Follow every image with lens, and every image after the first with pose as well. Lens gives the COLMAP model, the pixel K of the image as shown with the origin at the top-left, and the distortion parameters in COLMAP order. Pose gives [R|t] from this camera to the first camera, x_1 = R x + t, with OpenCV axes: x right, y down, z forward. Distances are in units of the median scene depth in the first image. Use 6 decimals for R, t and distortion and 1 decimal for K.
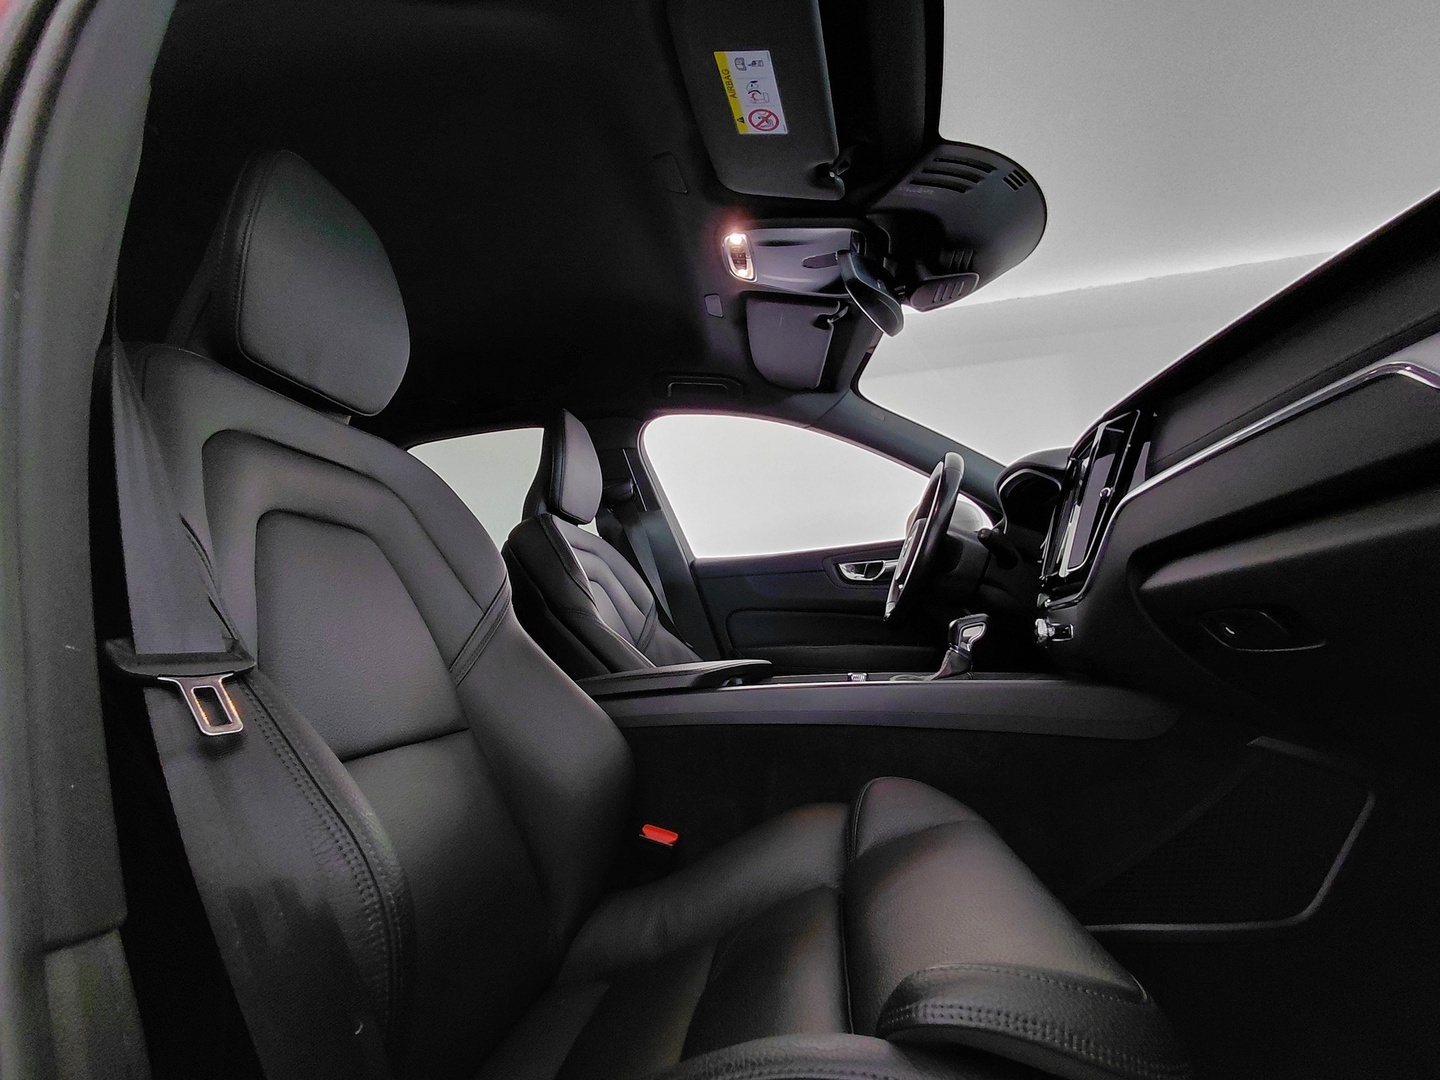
lens RADIAL K [[665.1, 0, 728.1], [0, 665.1, 536.9], [0, 0, 1]] dist [0.000414, 0.000068]
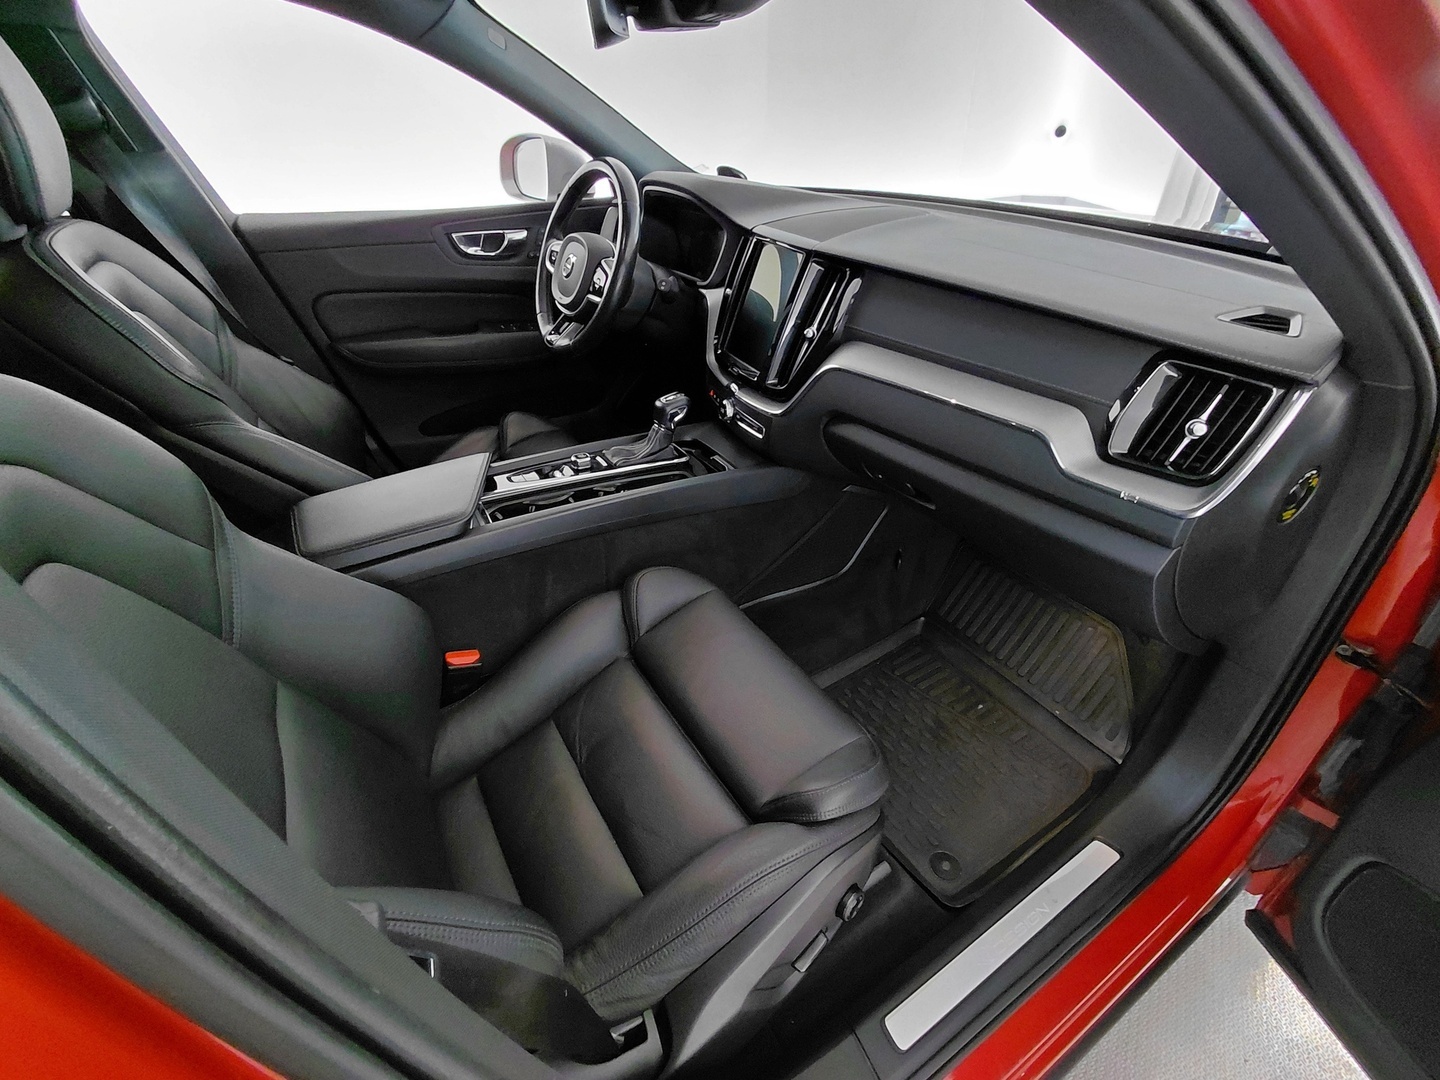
lens RADIAL K [[665.1, 0, 728.1], [0, 665.1, 536.9], [0, 0, 1]] dist [0.000414, 0.000068]
pose [[0.762751, -0.288017, 0.579014, -0.170345], [-0.156885, 0.786189, 0.597741, -0.222033], [-0.627373, -0.546766, 0.554481, 0.095753]]
